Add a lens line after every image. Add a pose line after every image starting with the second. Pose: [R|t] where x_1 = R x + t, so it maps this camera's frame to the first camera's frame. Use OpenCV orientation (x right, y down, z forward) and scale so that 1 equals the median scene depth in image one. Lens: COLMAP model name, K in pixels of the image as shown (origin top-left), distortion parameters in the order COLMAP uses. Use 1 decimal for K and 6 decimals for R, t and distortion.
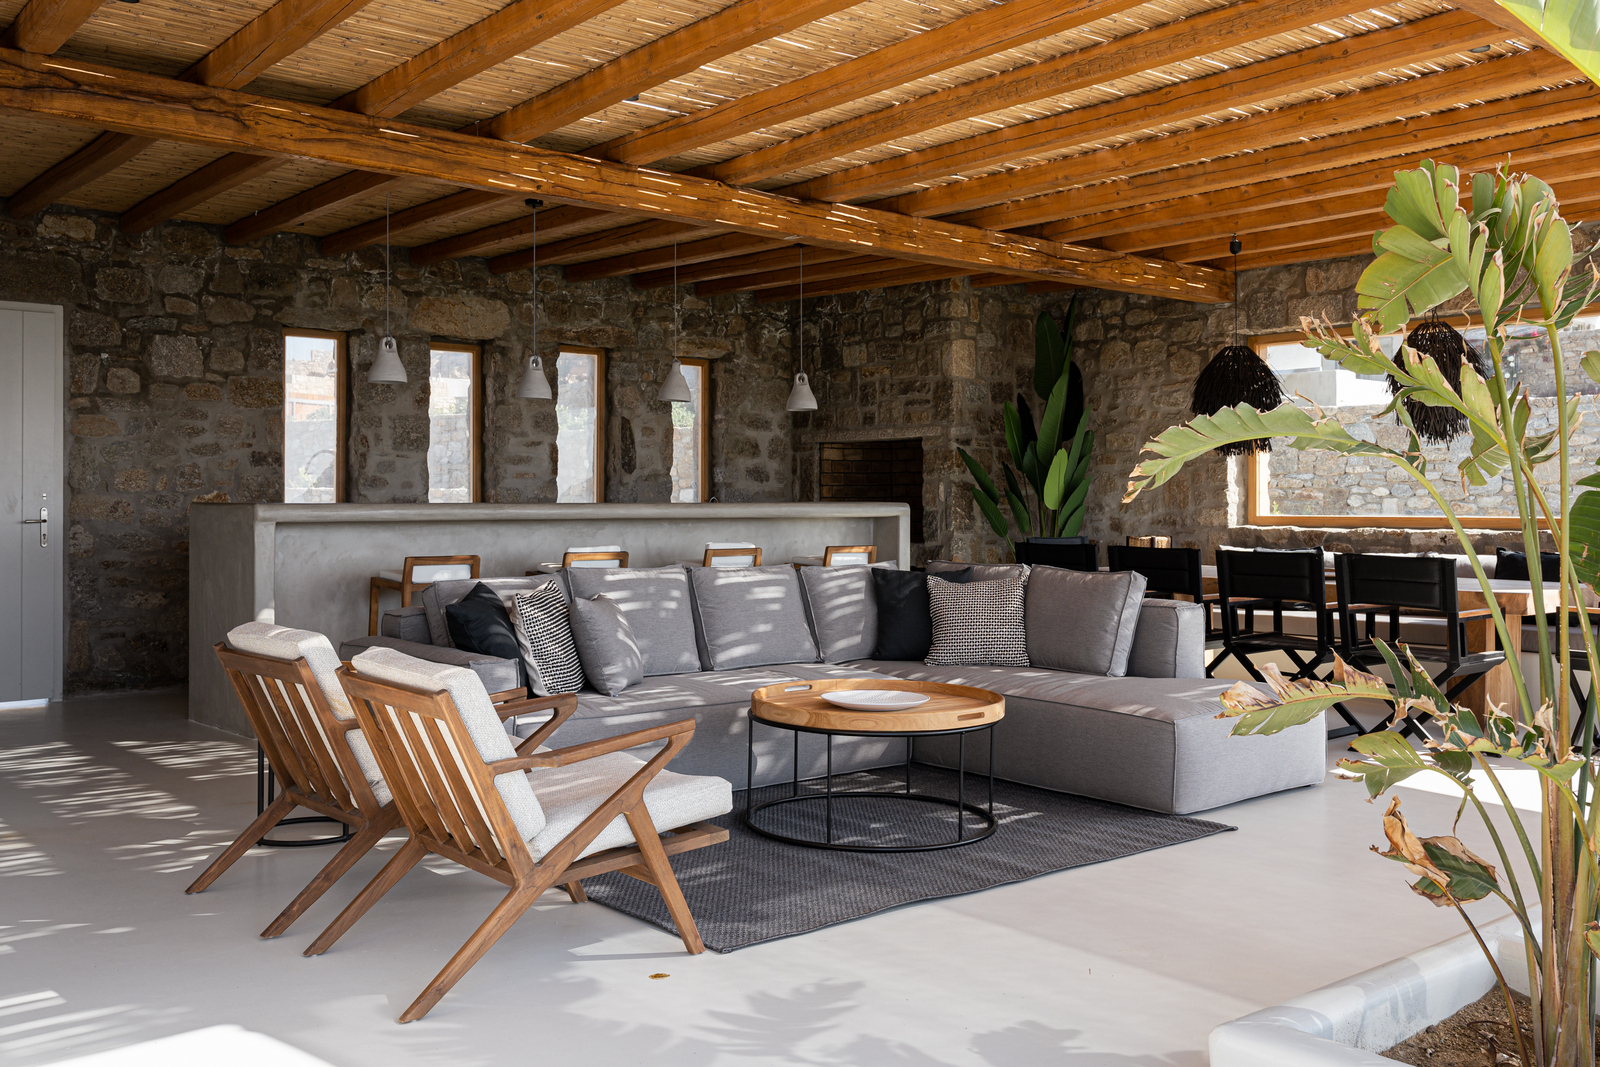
lens RADIAL K [[1420.2, 0, 809.1], [0, 1420.2, 466.3], [0, 0, 1]] dist [0.000232, 0.000099]
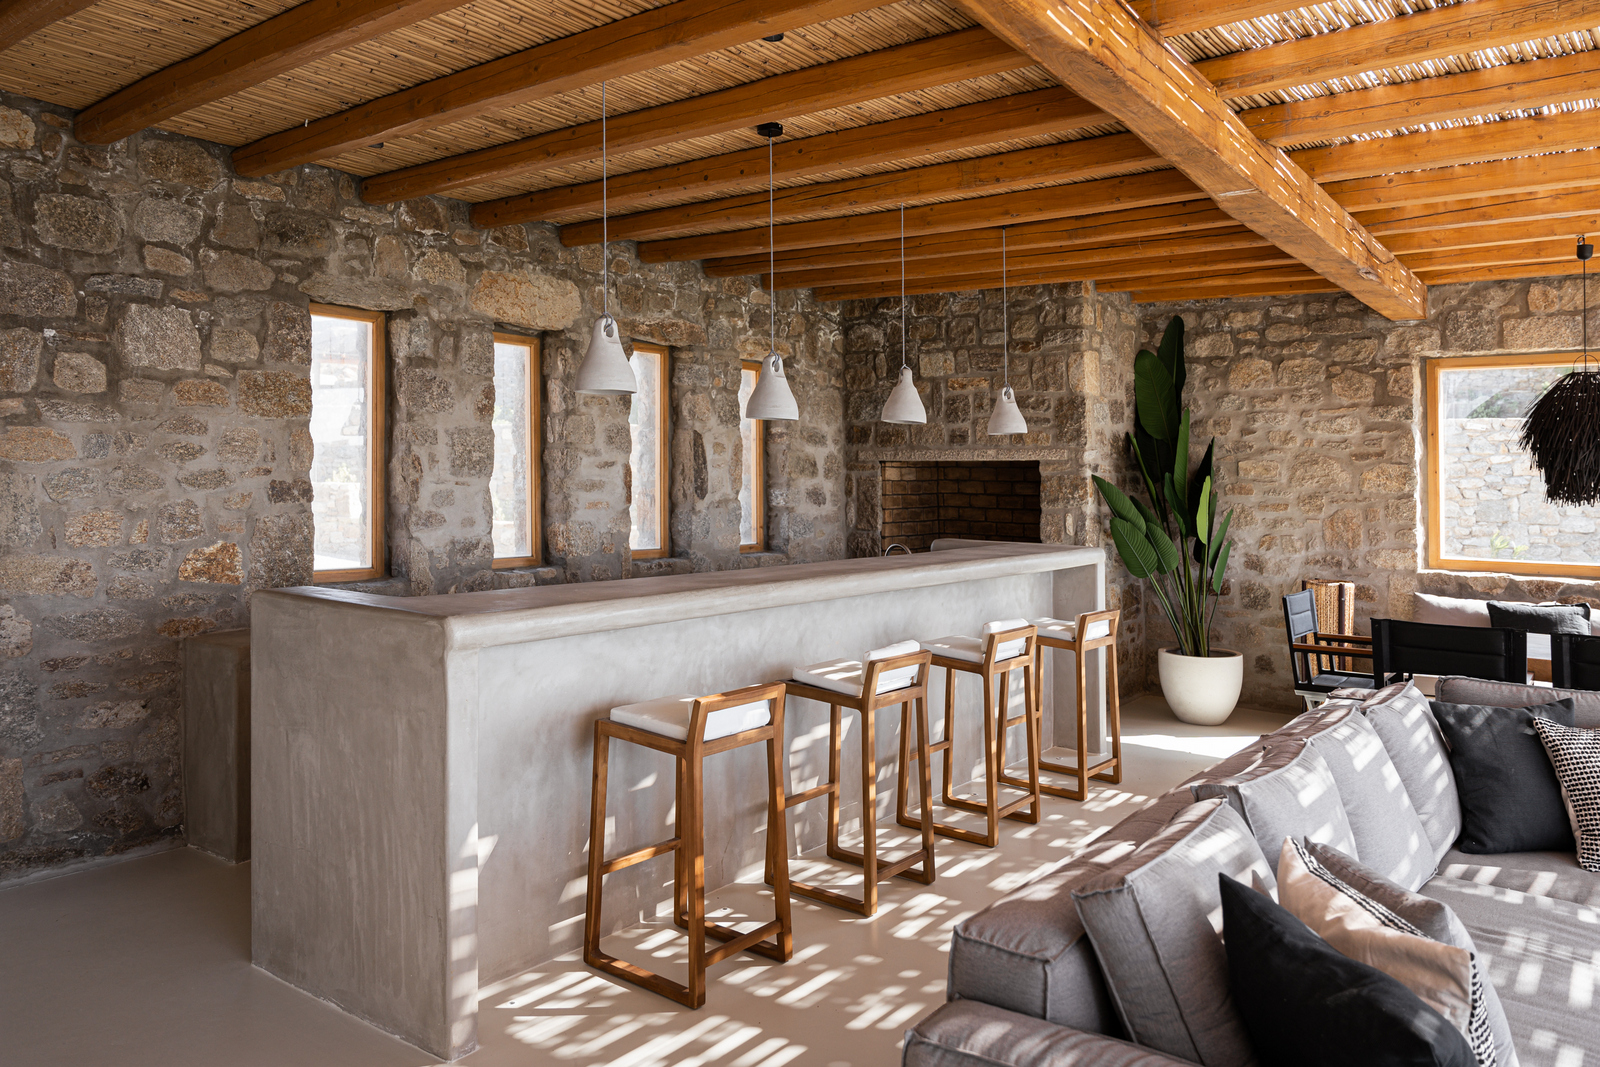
lens RADIAL K [[1104.3, 0, 742.4], [0, 1104.3, 463.6], [0, 0, 1]] dist [0.006744, -0.015790]
pose [[0.978932, 0.012982, 0.203774, -0.281440], [-0.016386, 0.999753, 0.015029, -0.030817], [-0.203529, -0.018052, 0.978903, 0.436879]]
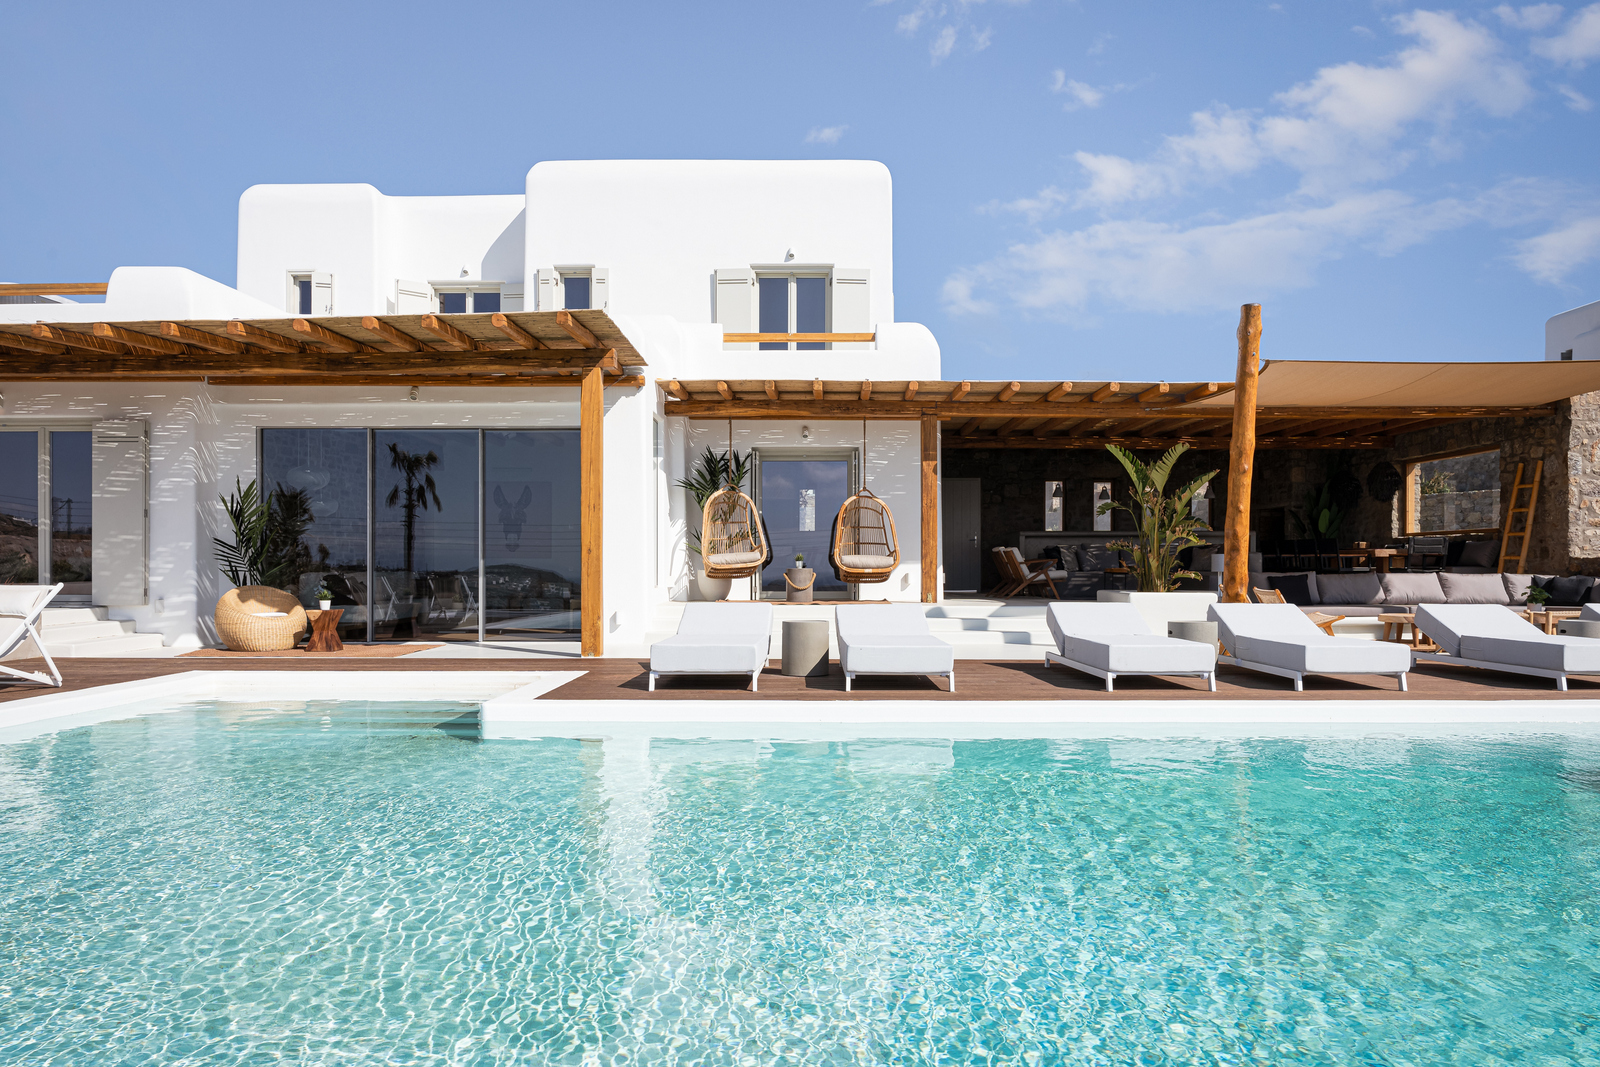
lens RADIAL K [[1082.4, 0, 791.3], [0, 1082.4, 588.2], [0, 0, 1]] dist [-0.003189, -0.004257]
pose [[0.760308, 0.012604, -0.649440, 0.788138], [0.015668, 0.999165, 0.037735, 0.045910], [0.649374, -0.038865, 0.759476, -1.230068]]
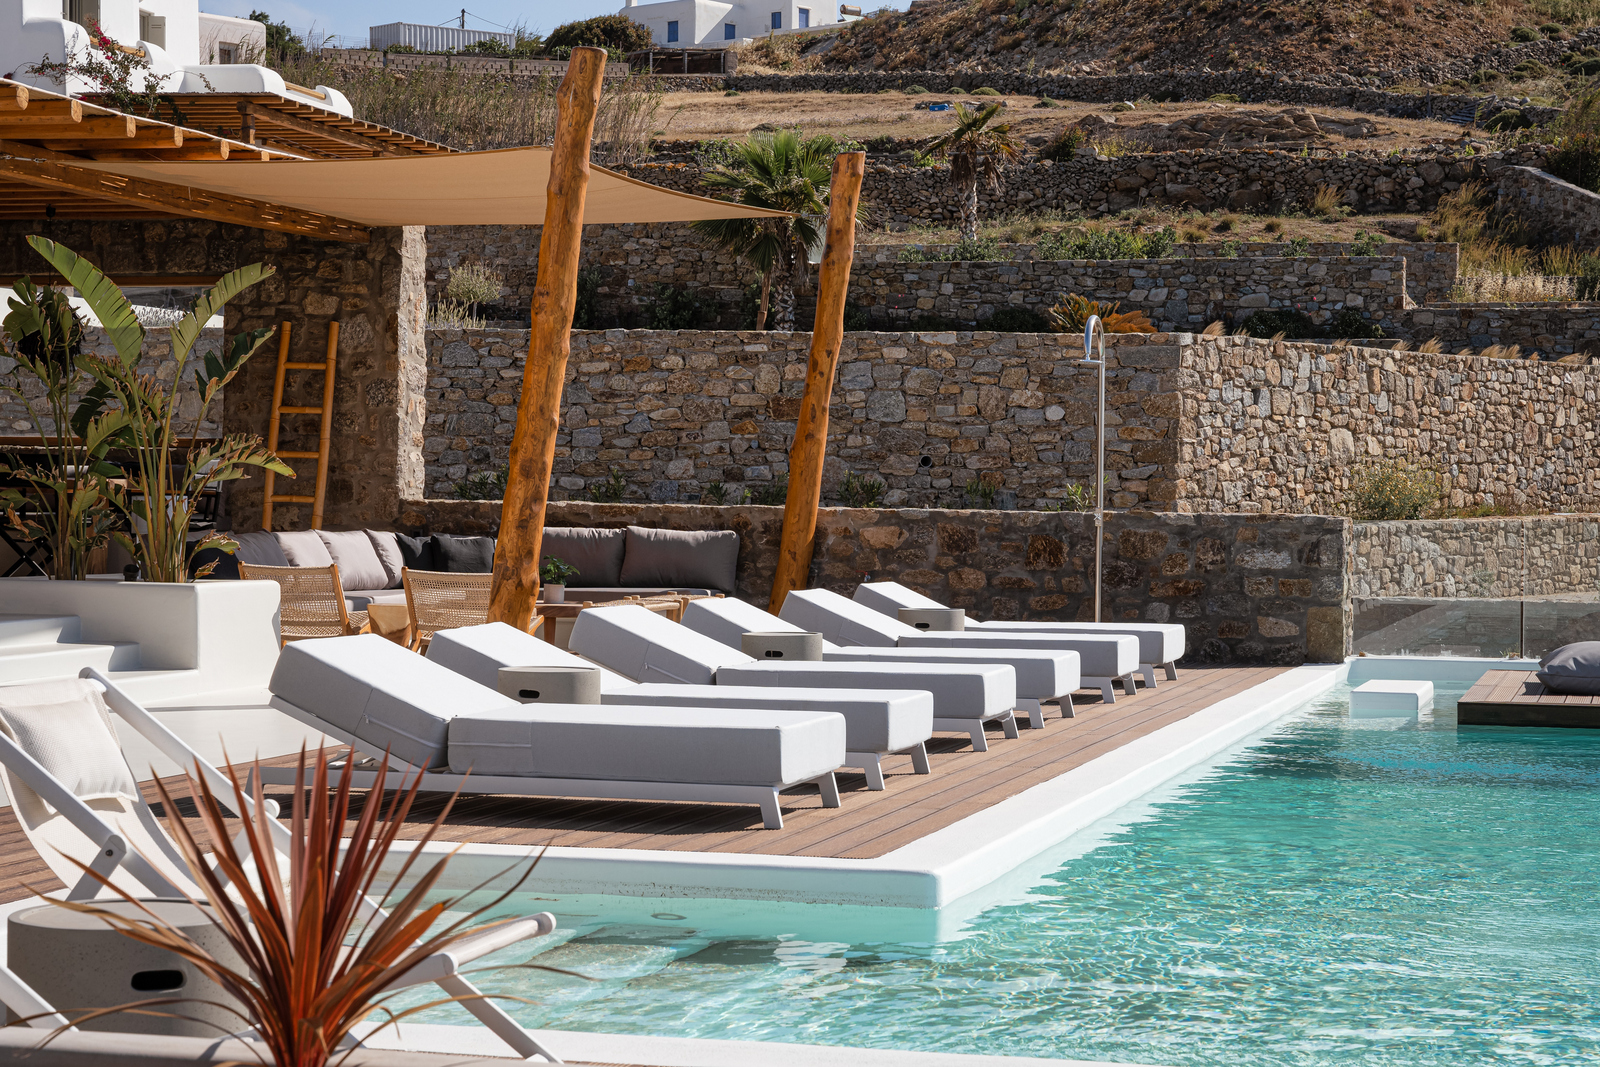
lens RADIAL K [[3228.4, 0, 847.9], [0, 3228.4, 539.8], [0, 0, 1]] dist [0.047950, 0.000000]
pose [[0.809970, 0.001634, 0.586470, -0.647368], [-0.027961, 0.998967, 0.035833, 0.004671], [-0.585805, -0.045422, 0.809178, -1.669637]]
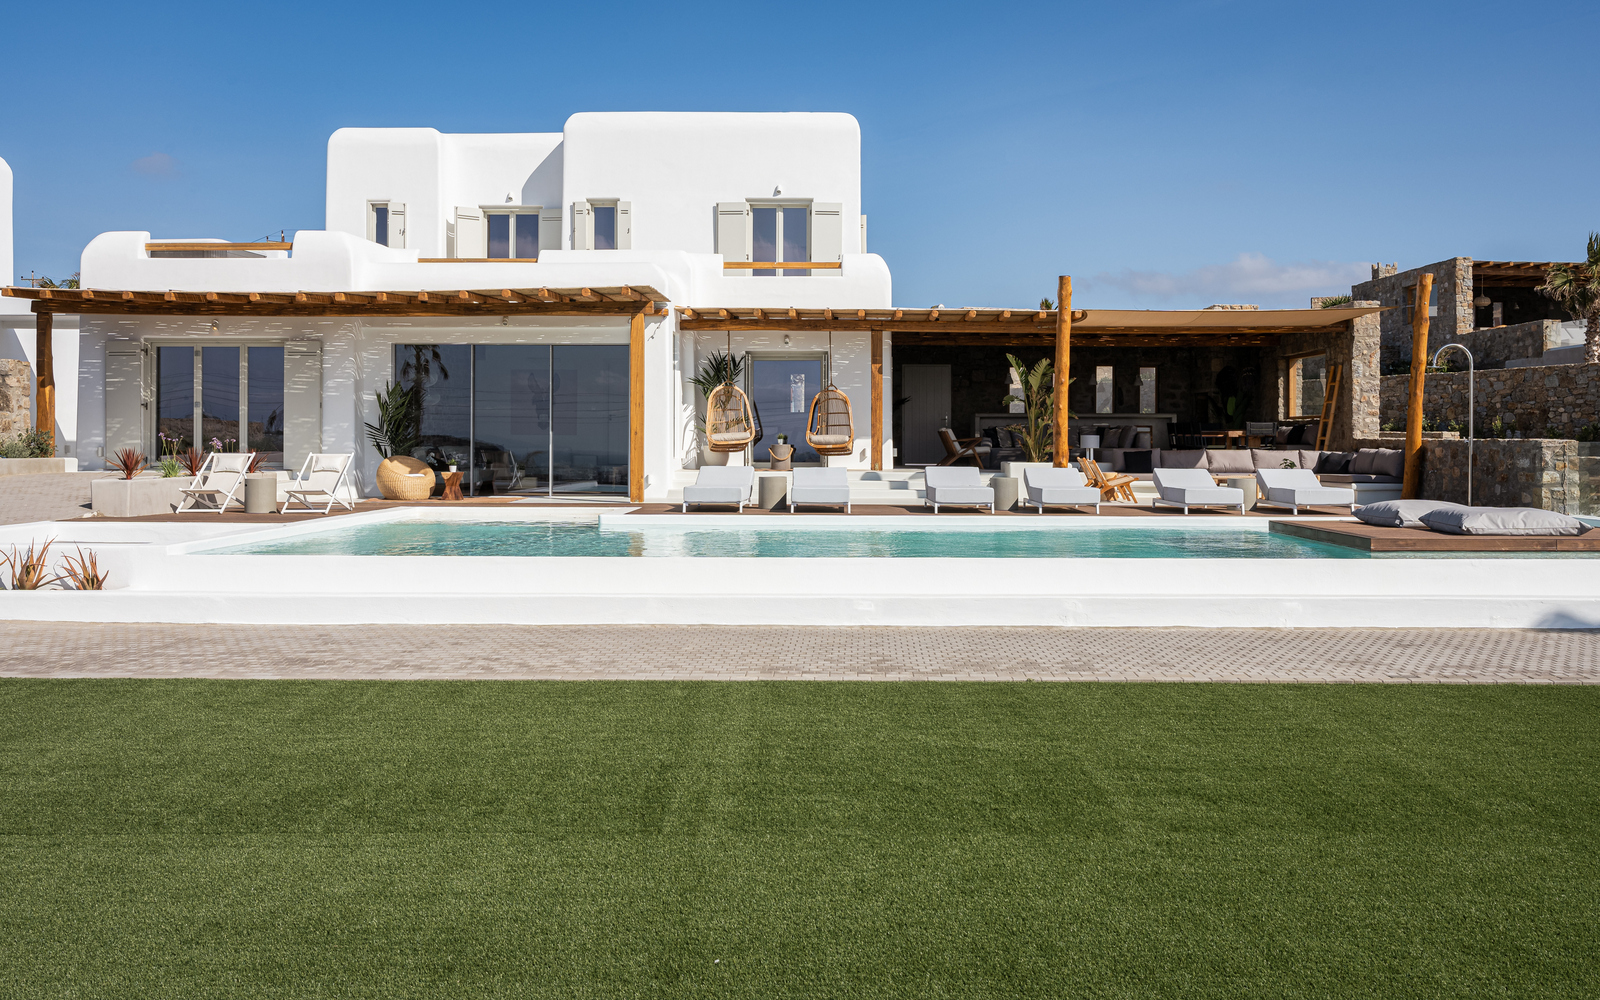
lens RADIAL K [[1510.6, 0, 786.5], [0, 1510.6, 488.9], [0, 0, 1]] dist [0.021278, 0.000000]
pose [[0.747347, 0.024033, -0.663999, 1.782943], [0.012744, 0.998643, 0.050489, 0.012817], [0.664311, -0.046195, 0.746027, -2.261137]]
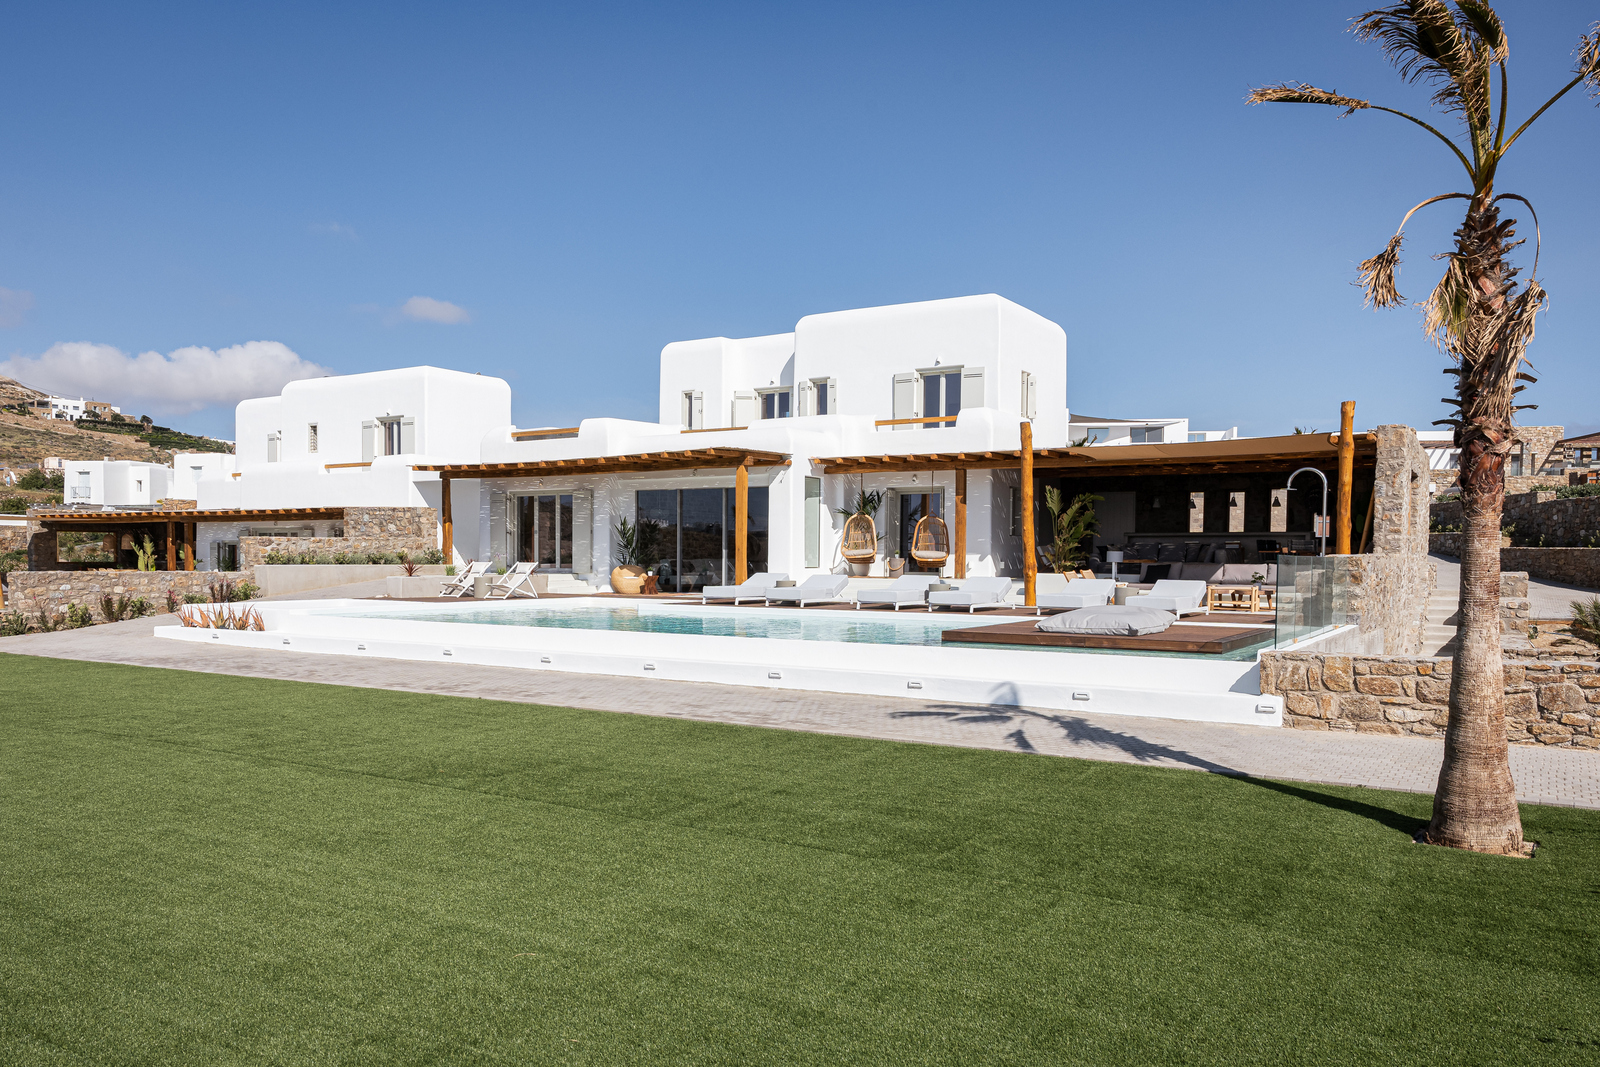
lens RADIAL K [[1221.1, 0, 675.8], [0, 1221.1, 645.5], [0, 0, 1]] dist [0.006042, 0.004886]
pose [[0.250408, 0.074949, -0.965235, 2.779587], [0.018182, 0.996459, 0.082090, 0.030934], [0.967970, -0.038106, 0.248158, -1.358518]]
